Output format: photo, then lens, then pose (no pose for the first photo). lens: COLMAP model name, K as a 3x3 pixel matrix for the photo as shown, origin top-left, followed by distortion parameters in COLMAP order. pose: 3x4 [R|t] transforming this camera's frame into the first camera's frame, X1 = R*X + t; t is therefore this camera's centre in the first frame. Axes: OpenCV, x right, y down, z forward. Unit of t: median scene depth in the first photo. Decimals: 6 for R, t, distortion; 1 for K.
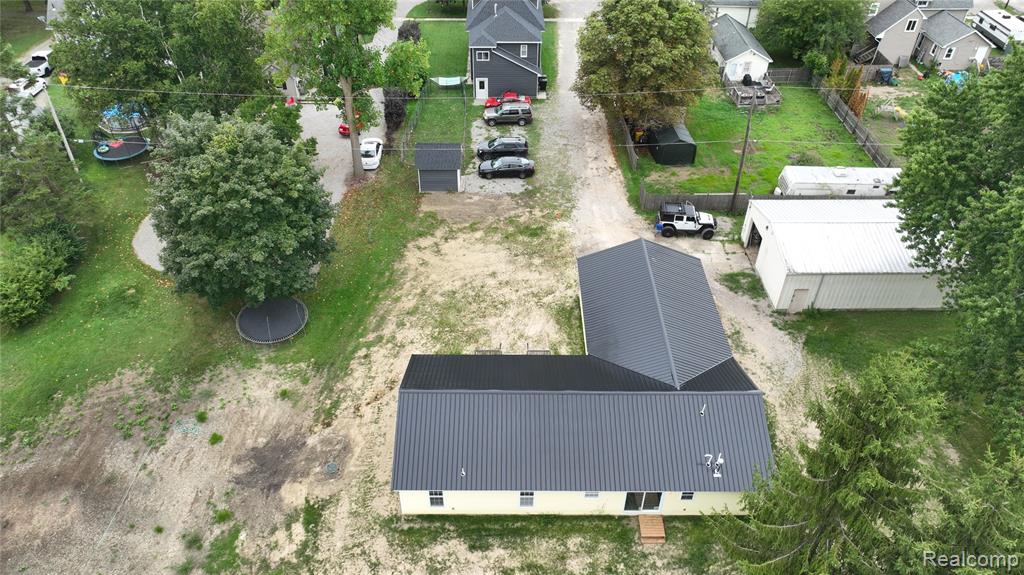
lens RADIAL K [[714.3, 0, 507.2], [0, 714.3, 283.3], [0, 0, 1]] dist [-0.002287, 0.001538]
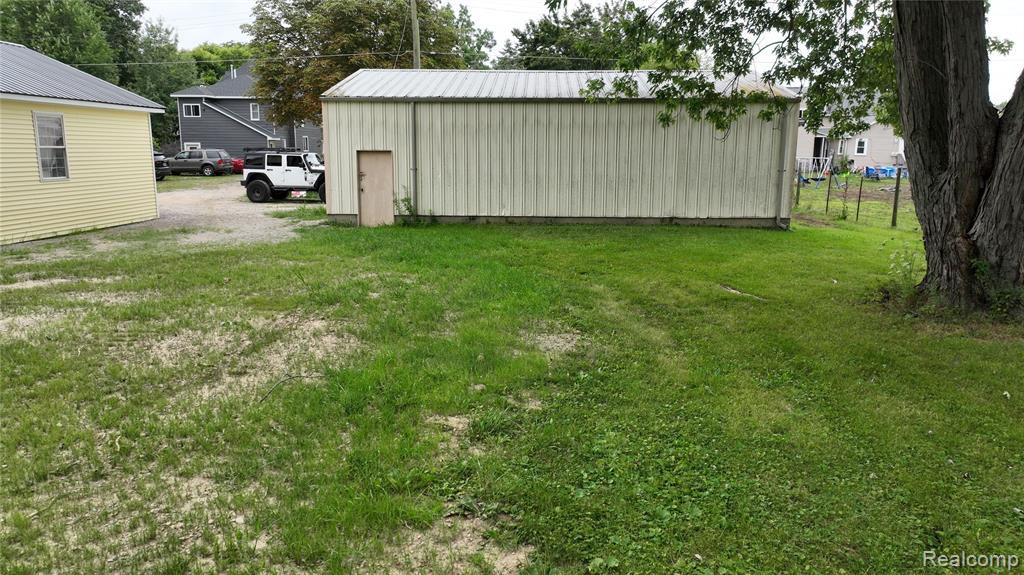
lens RADIAL K [[714.3, 0, 507.2], [0, 714.3, 283.3], [0, 0, 1]] dist [-0.002287, 0.001538]
pose [[0.997870, 0.016517, -0.063101, 0.457967], [-0.044400, 0.880696, -0.471597, 0.232470], [0.047784, 0.473394, 0.879554, 0.609320]]
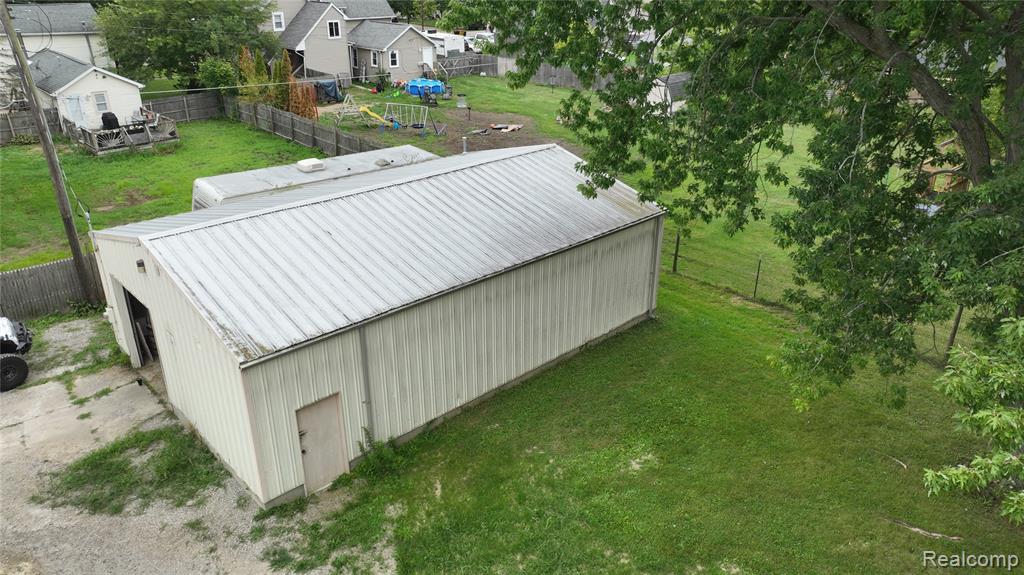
lens RADIAL K [[714.3, 0, 507.2], [0, 714.3, 283.3], [0, 0, 1]] dist [-0.002287, 0.001538]
pose [[0.740215, -0.279519, 0.611516, 0.271190], [0.424327, 0.899702, -0.102384, 0.024972], [-0.521564, 0.335269, 0.784580, 0.634486]]
